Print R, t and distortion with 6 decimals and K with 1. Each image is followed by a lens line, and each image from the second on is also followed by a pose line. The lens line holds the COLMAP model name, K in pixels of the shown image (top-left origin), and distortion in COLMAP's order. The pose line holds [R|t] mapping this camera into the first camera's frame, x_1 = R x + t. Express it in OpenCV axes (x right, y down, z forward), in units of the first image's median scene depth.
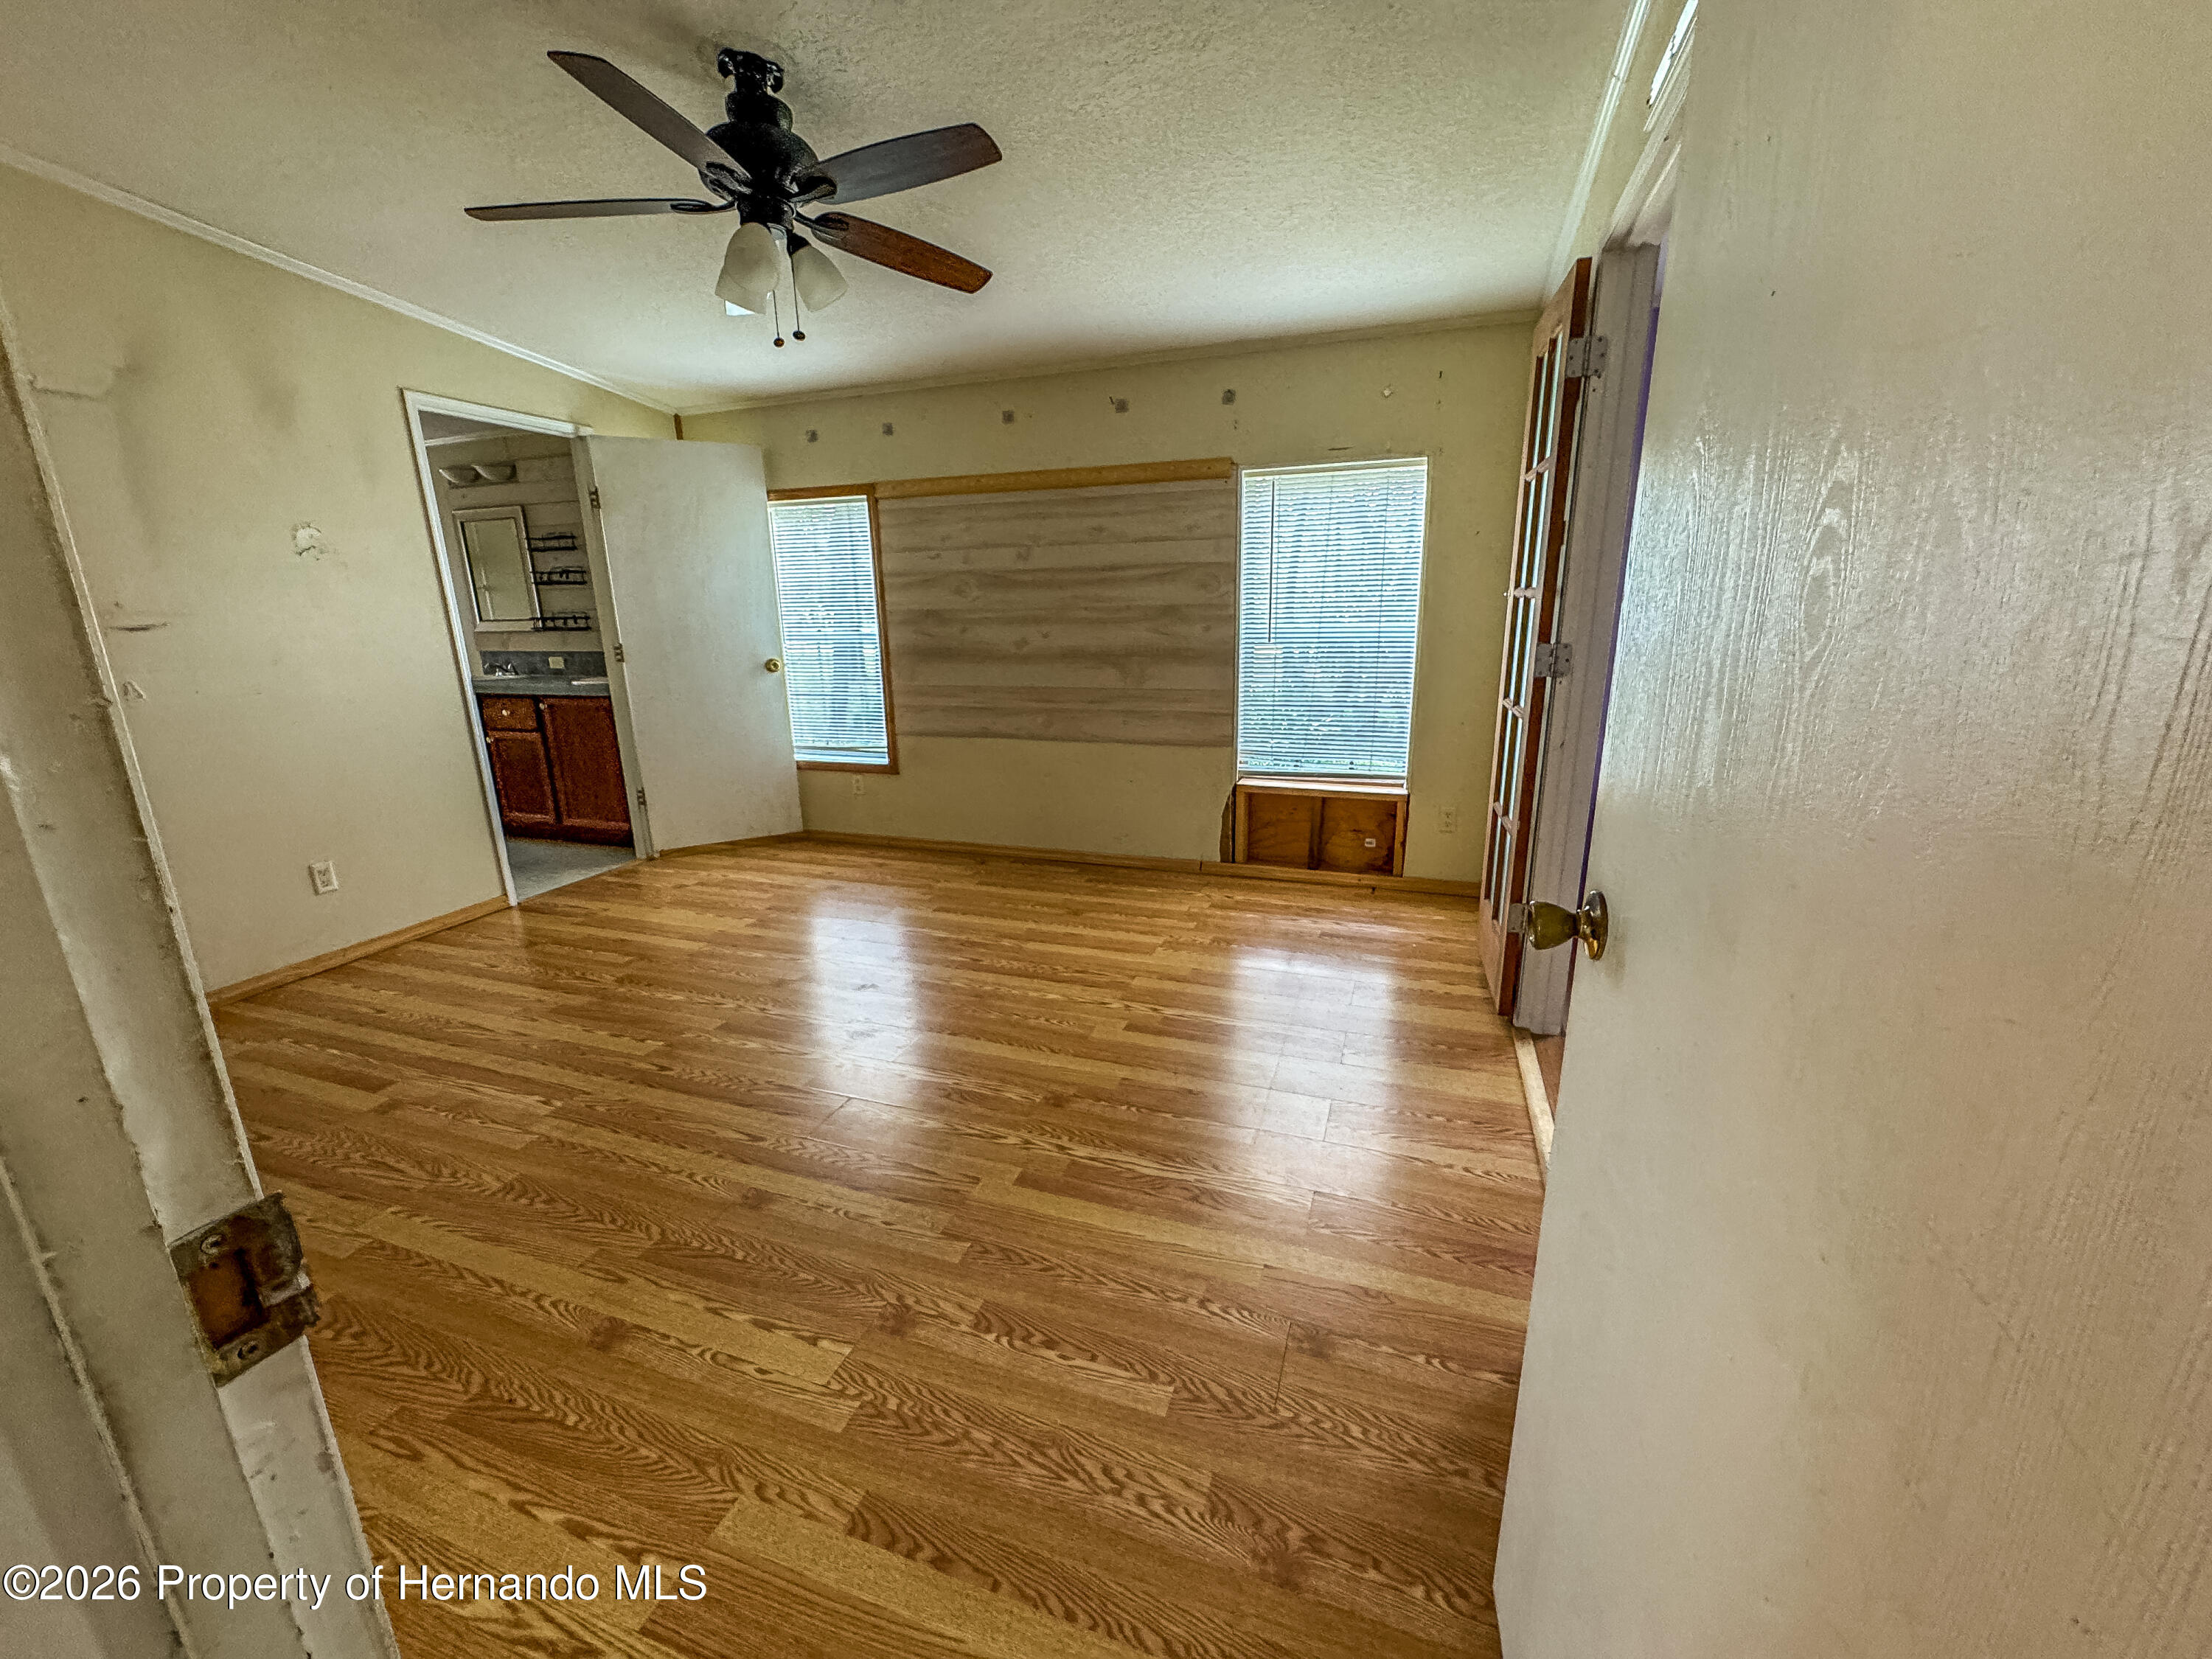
lens RADIAL K [[890.4, 0, 1106.0], [0, 890.4, 829.5], [0, 0, 1]] dist [-0.001515, -0.000131]
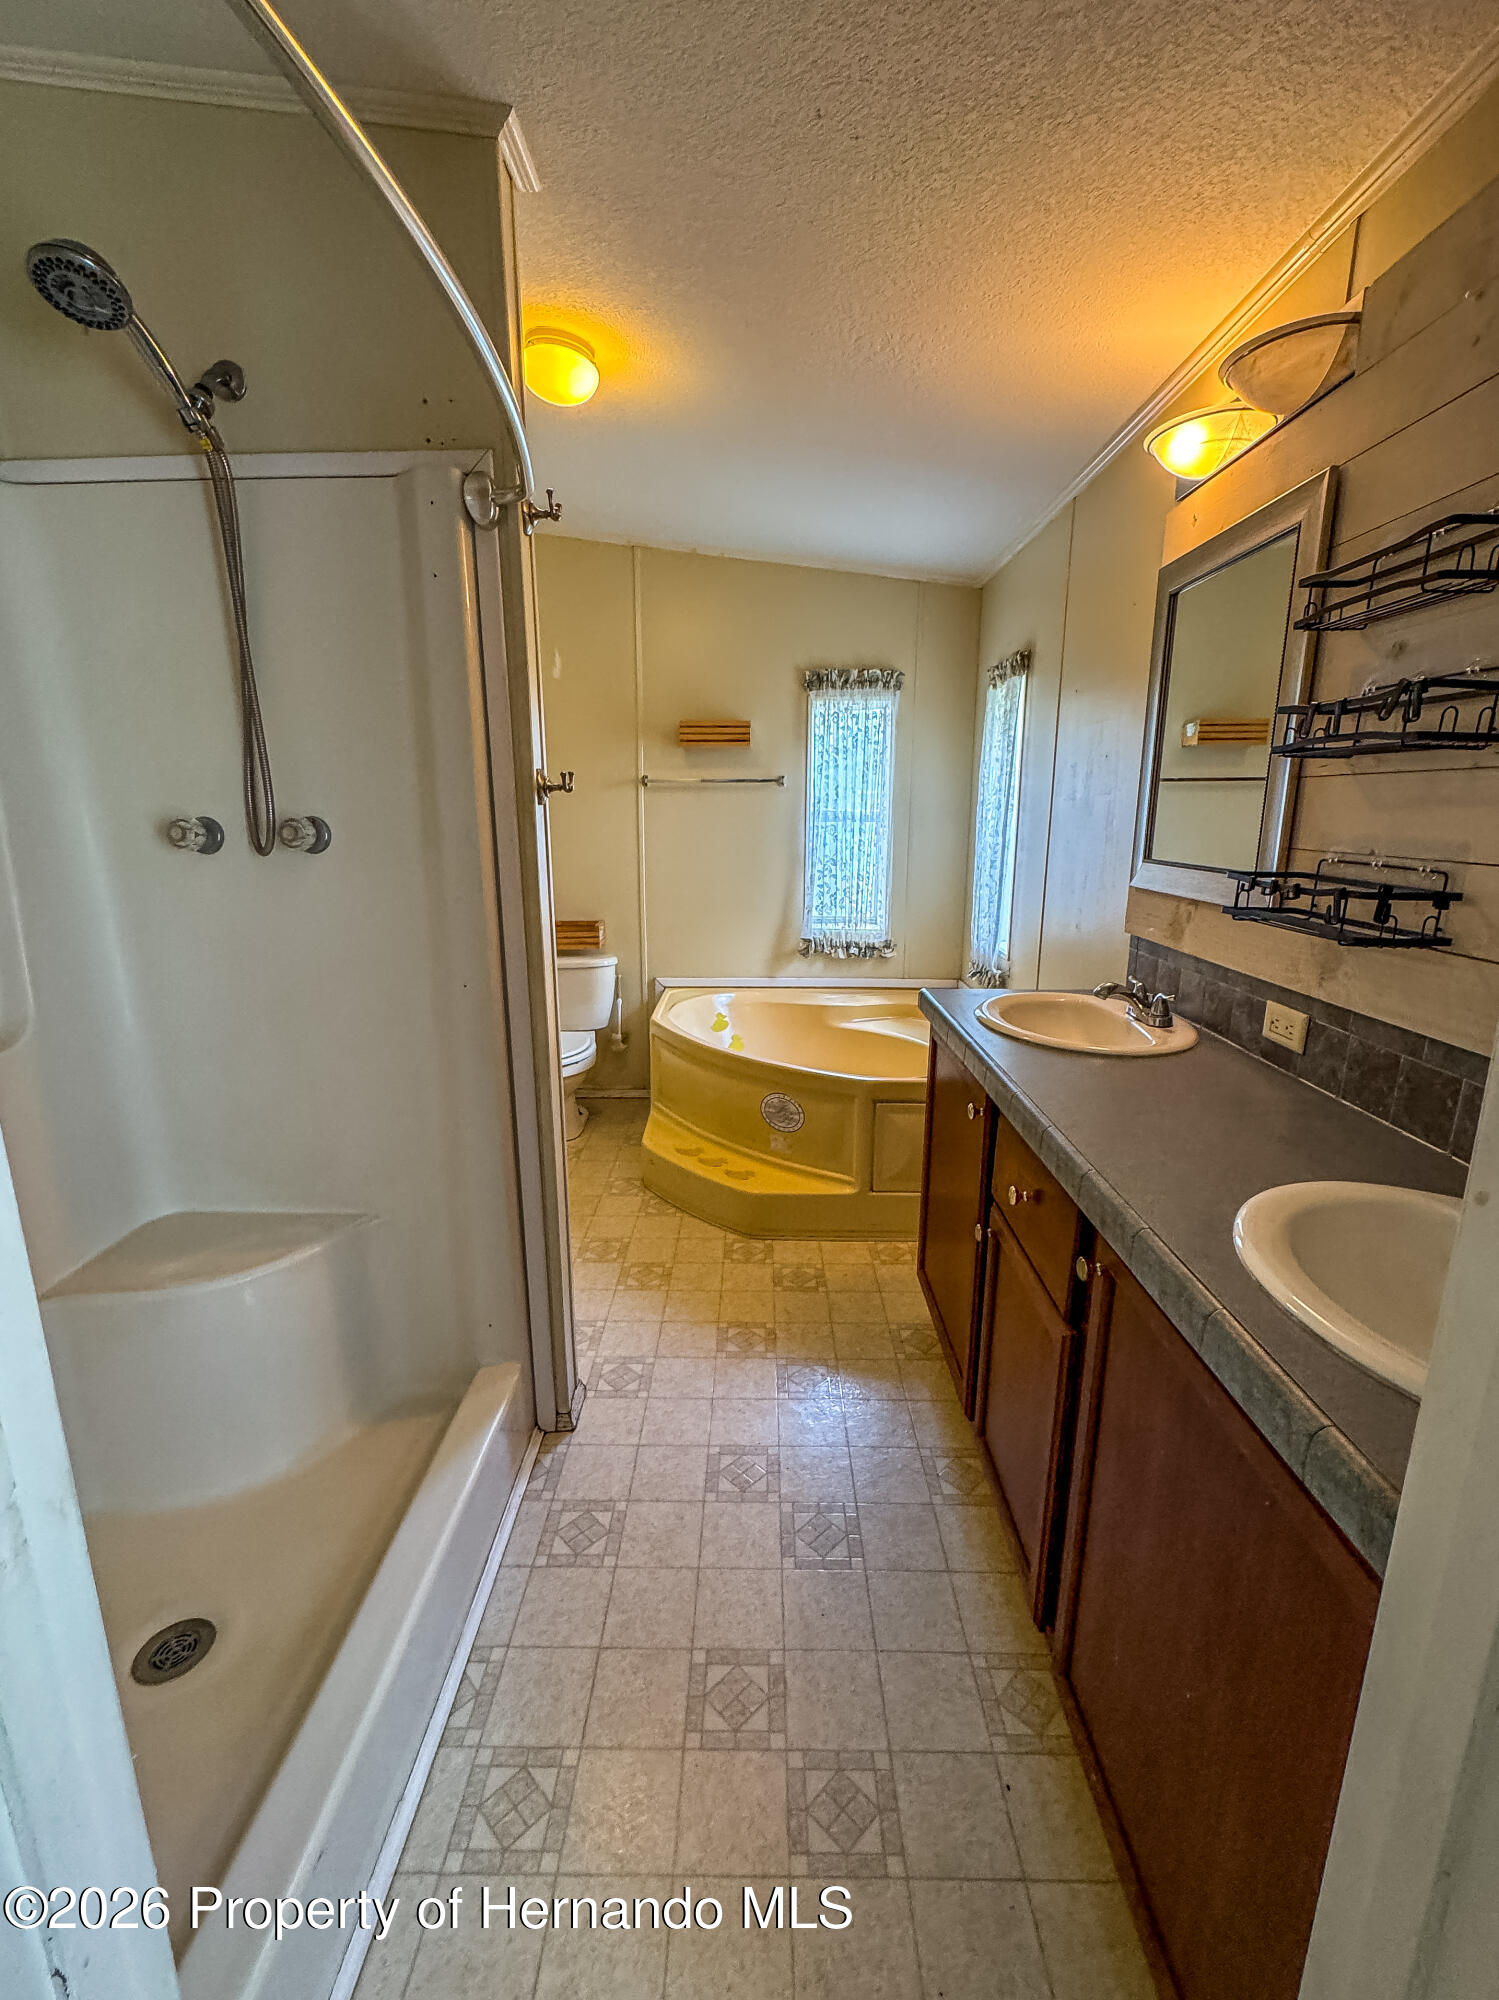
lens RADIAL K [[805.0, 0, 749.5], [0, 805.0, 1000.0], [0, 0, 1]] dist [-0.001515, -0.000131]
pose [[0.288522, 0.237310, -0.927599, -0.432799], [-0.246585, 0.954536, 0.167503, -0.200509], [0.925176, 0.180404, 0.333921, 0.762055]]
